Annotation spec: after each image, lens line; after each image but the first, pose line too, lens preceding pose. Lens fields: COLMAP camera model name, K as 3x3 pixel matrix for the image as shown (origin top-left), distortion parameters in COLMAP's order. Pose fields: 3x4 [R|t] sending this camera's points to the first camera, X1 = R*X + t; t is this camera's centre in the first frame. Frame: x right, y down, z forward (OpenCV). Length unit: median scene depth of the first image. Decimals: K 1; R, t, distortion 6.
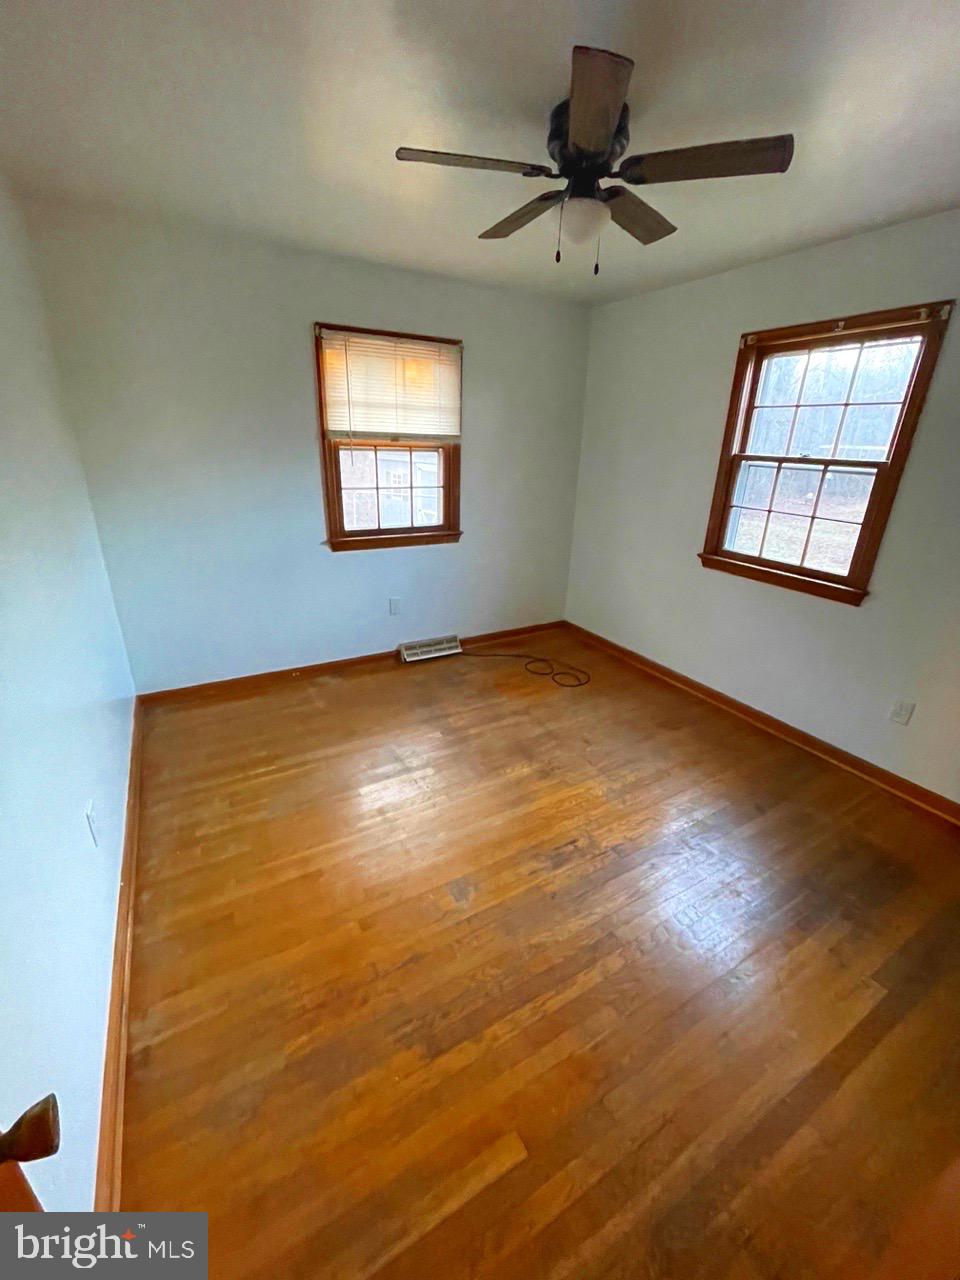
lens RADIAL K [[507.5, 0, 492.8], [0, 507.5, 644.2], [0, 0, 1]] dist [0.001476, 0.000538]
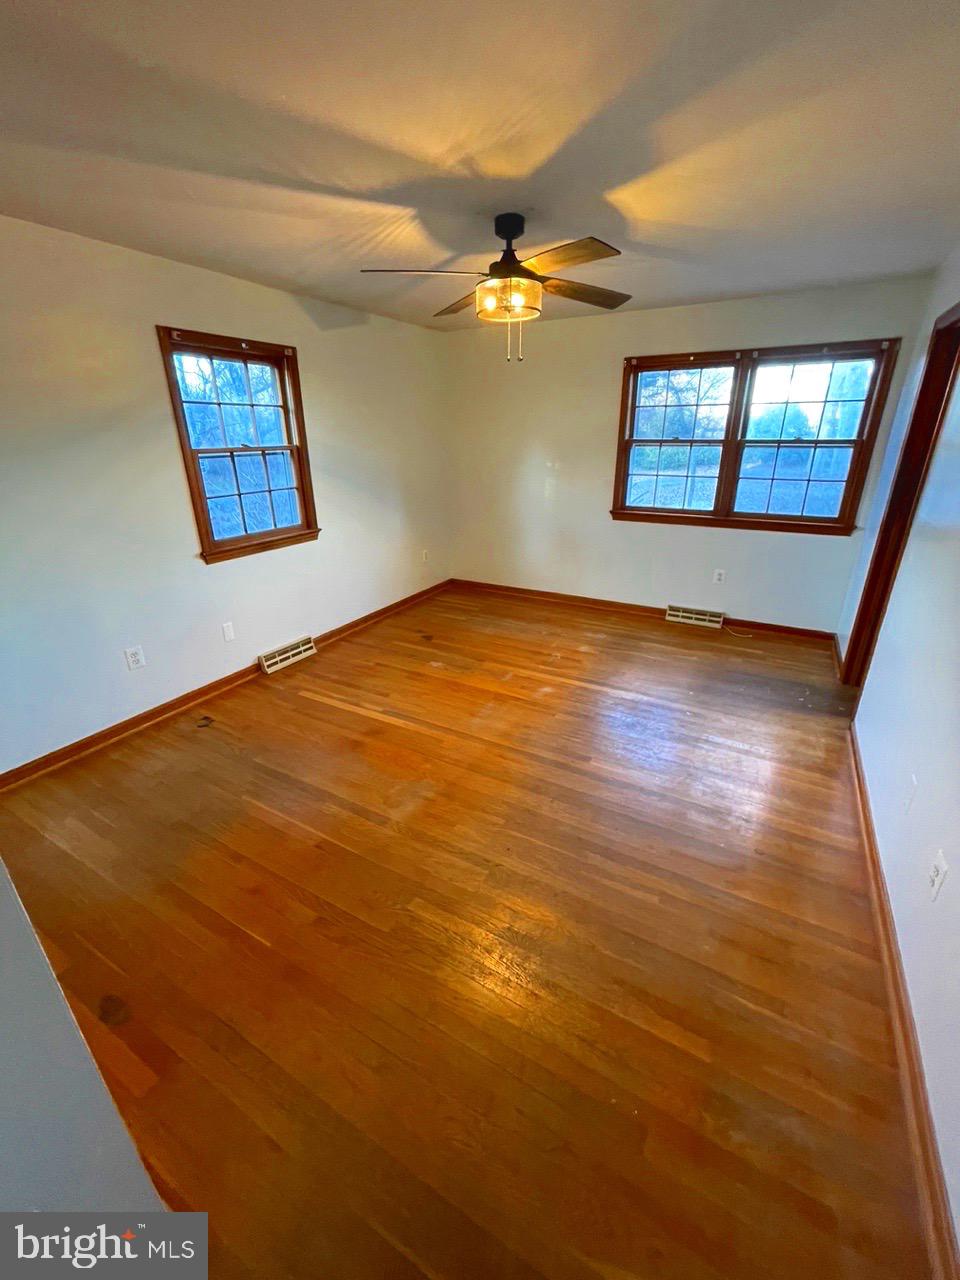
lens RADIAL K [[507.5, 0, 479.1], [0, 507.5, 641.8], [0, 0, 1]] dist [0.001476, 0.000538]
pose [[0.877166, -0.220121, 0.426763, -0.273726], [0.215210, 0.974698, 0.060400, 0.005760], [-0.429261, 0.038863, 0.902344, -0.046743]]
